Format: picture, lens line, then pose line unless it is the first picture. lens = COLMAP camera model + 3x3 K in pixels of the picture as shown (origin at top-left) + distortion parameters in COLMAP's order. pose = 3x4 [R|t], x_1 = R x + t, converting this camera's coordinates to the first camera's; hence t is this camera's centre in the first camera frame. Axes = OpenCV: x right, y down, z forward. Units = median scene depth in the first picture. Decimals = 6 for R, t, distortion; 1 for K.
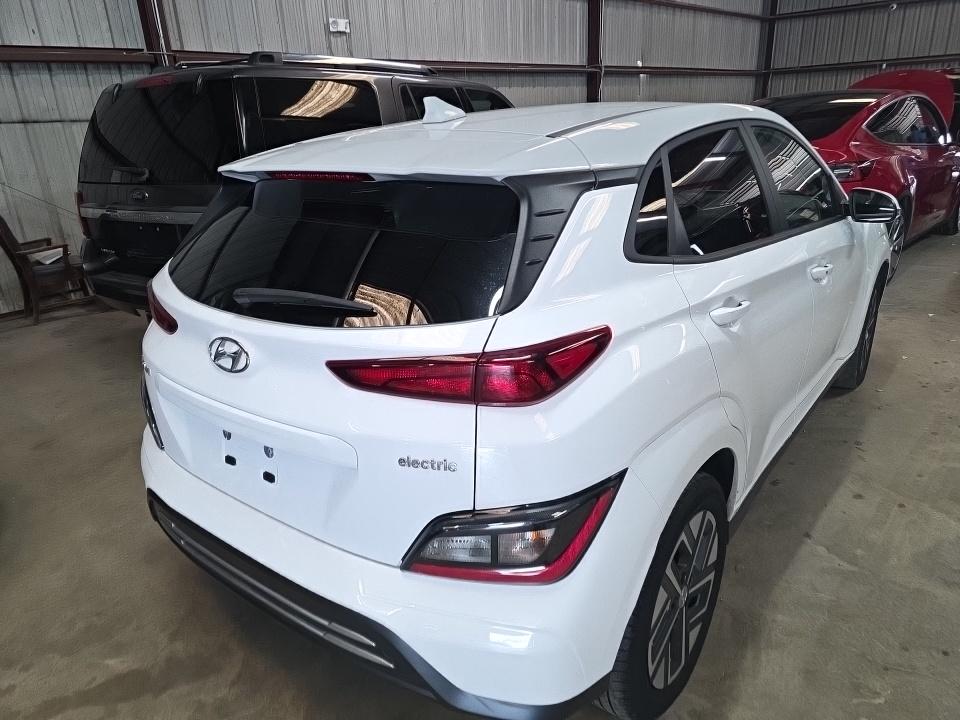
lens RADIAL K [[645.3, 0, 480.0], [0, 645.3, 360.0], [0, 0, 1]] dist [0.007422, -0.001293]
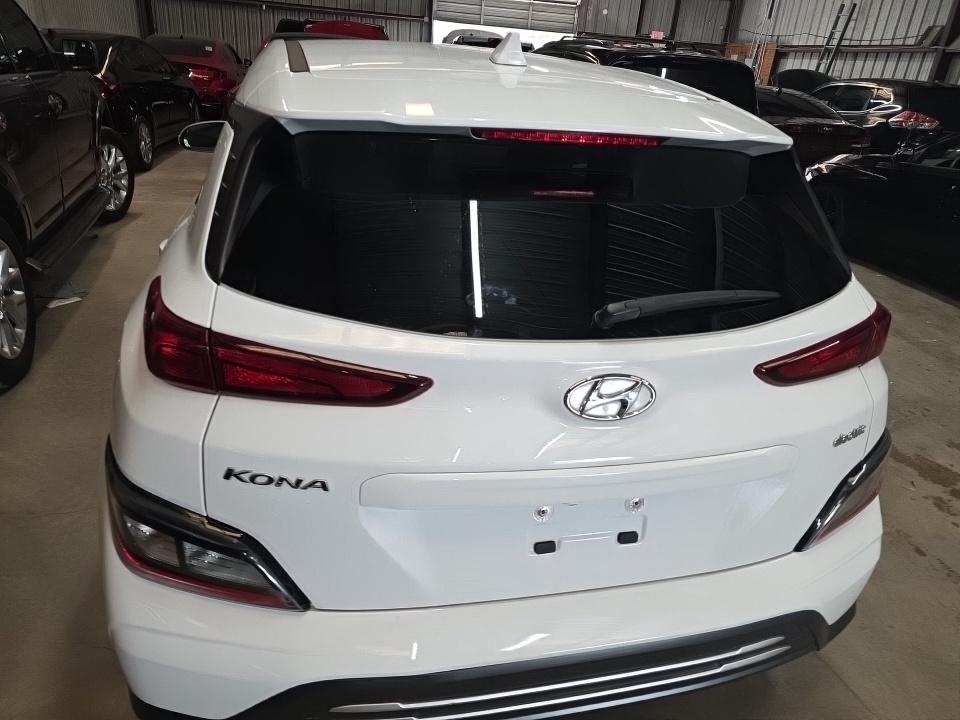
lens RADIAL K [[645.3, 0, 480.0], [0, 645.3, 360.0], [0, 0, 1]] dist [0.007422, -0.001293]
pose [[0.648943, -0.237845, 0.722705, -0.877415], [0.168566, 0.971221, 0.168272, -0.171681], [-0.741929, 0.012625, 0.670360, 0.554980]]
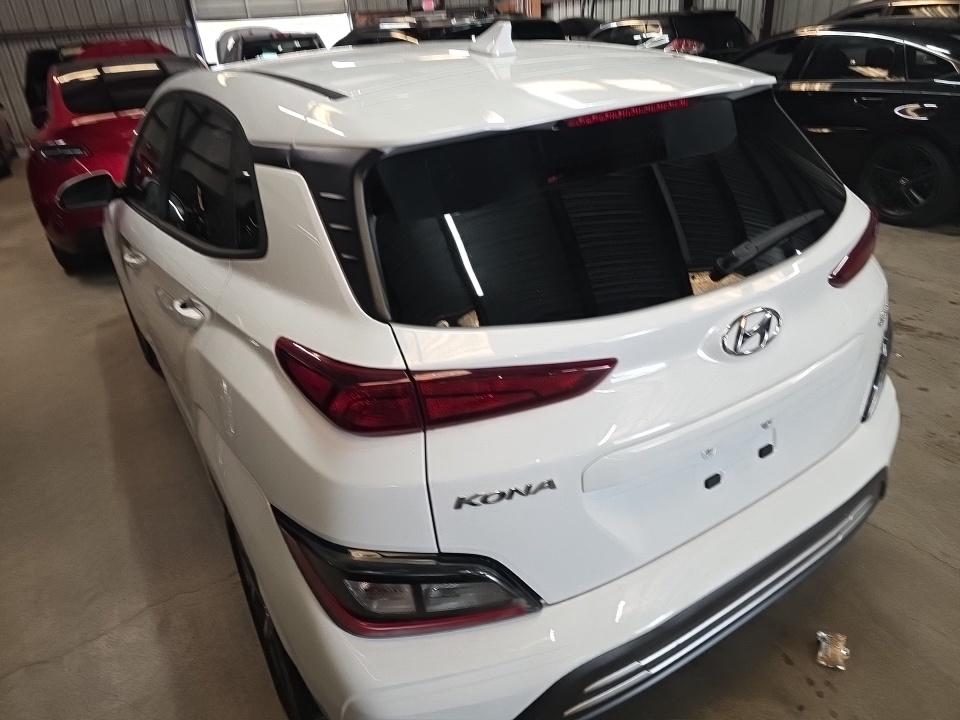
lens RADIAL K [[645.3, 0, 480.0], [0, 645.3, 360.0], [0, 0, 1]] dist [0.007422, -0.001293]
pose [[0.380467, -0.400594, 0.833528, -1.065123], [0.375963, 0.890470, 0.256351, -0.275498], [-0.844924, 0.215842, 0.489403, 0.795051]]
